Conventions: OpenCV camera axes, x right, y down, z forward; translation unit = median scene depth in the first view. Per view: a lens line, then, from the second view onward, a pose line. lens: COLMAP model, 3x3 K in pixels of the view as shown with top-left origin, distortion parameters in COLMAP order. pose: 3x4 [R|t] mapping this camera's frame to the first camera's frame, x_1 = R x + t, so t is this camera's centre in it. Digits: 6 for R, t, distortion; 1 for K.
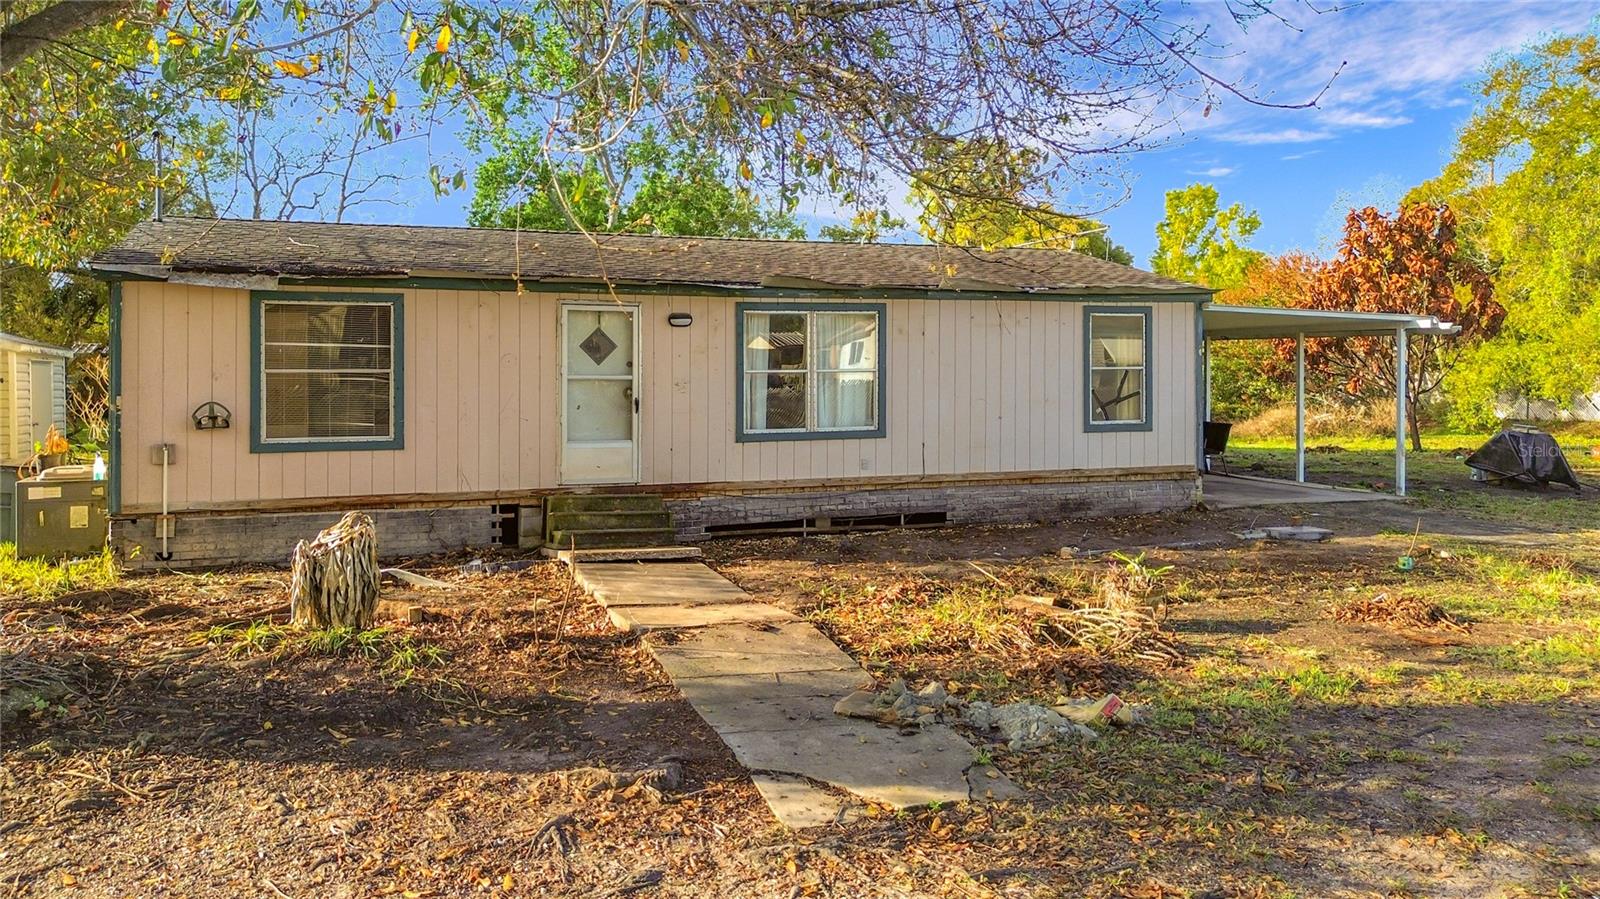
lens RADIAL K [[1151.7, 0, 806.4], [0, 1151.7, 449.8], [0, 0, 1]] dist [0.051151, -0.025222]
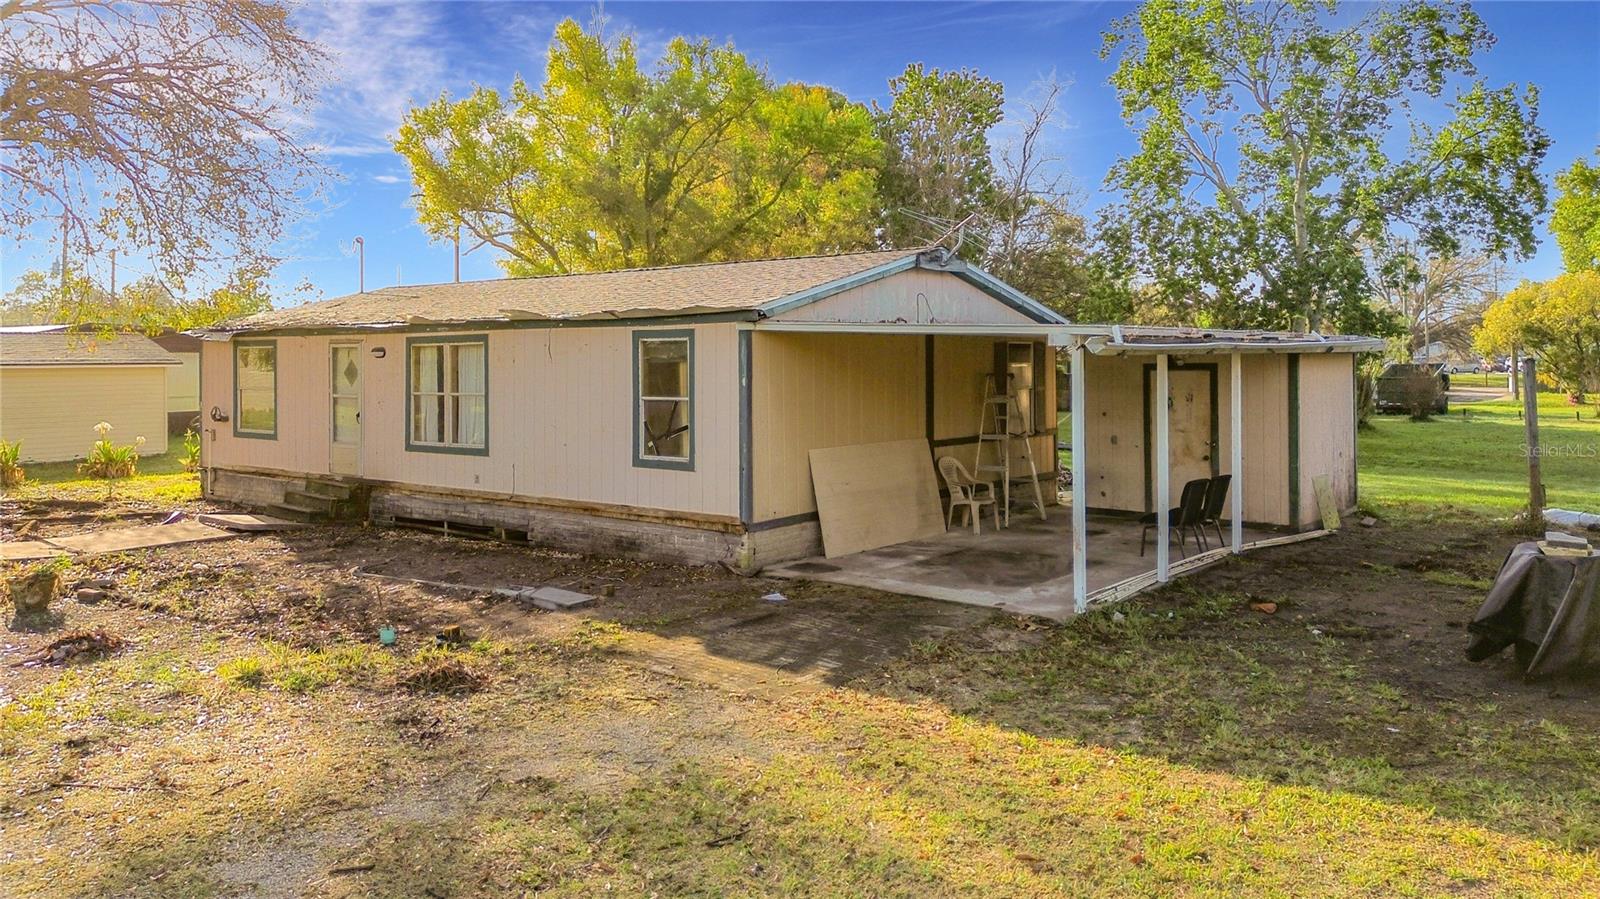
lens RADIAL K [[1262.6, 0, 808.5], [0, 1262.6, 443.5], [0, 0, 1]] dist [0.008929, -0.001599]
pose [[0.525069, 0.049461, -0.849621, 1.283178], [-0.074884, 0.997123, 0.011770, -0.061111], [0.847759, 0.057443, 0.527262, 0.637661]]
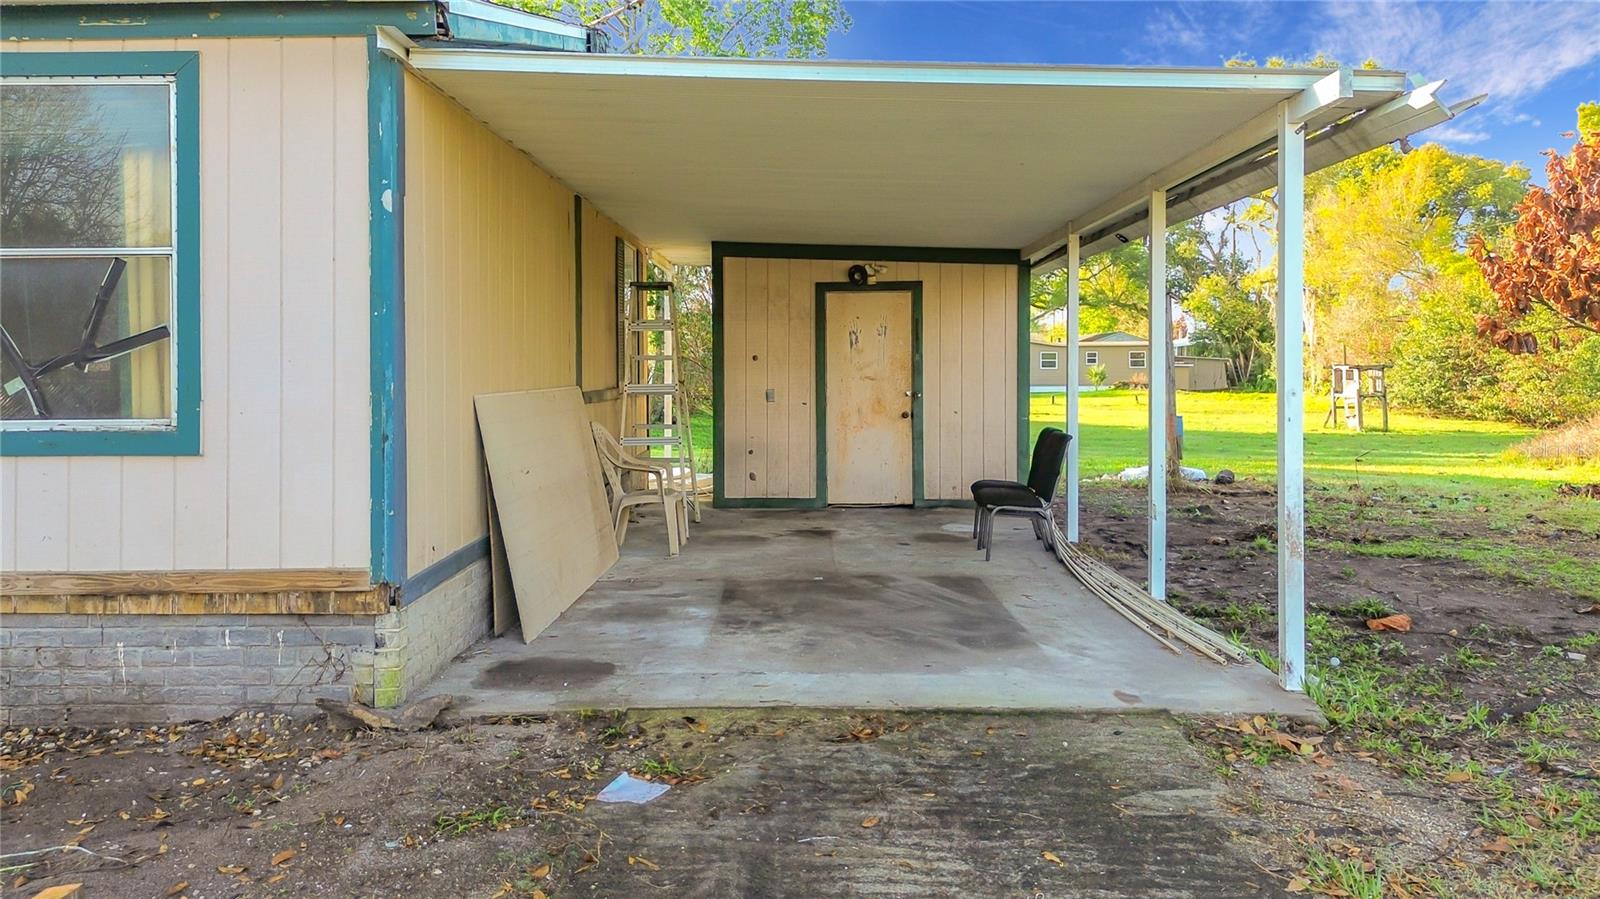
lens RADIAL K [[1151.7, 0, 798.6], [0, 1151.7, 390.3], [0, 0, 1]] dist [0.051151, -0.025222]
pose [[0.942773, -0.004836, -0.333401, 0.620432], [-0.022278, 0.996747, -0.077453, -0.014391], [0.332691, 0.080449, 0.939598, 0.847009]]
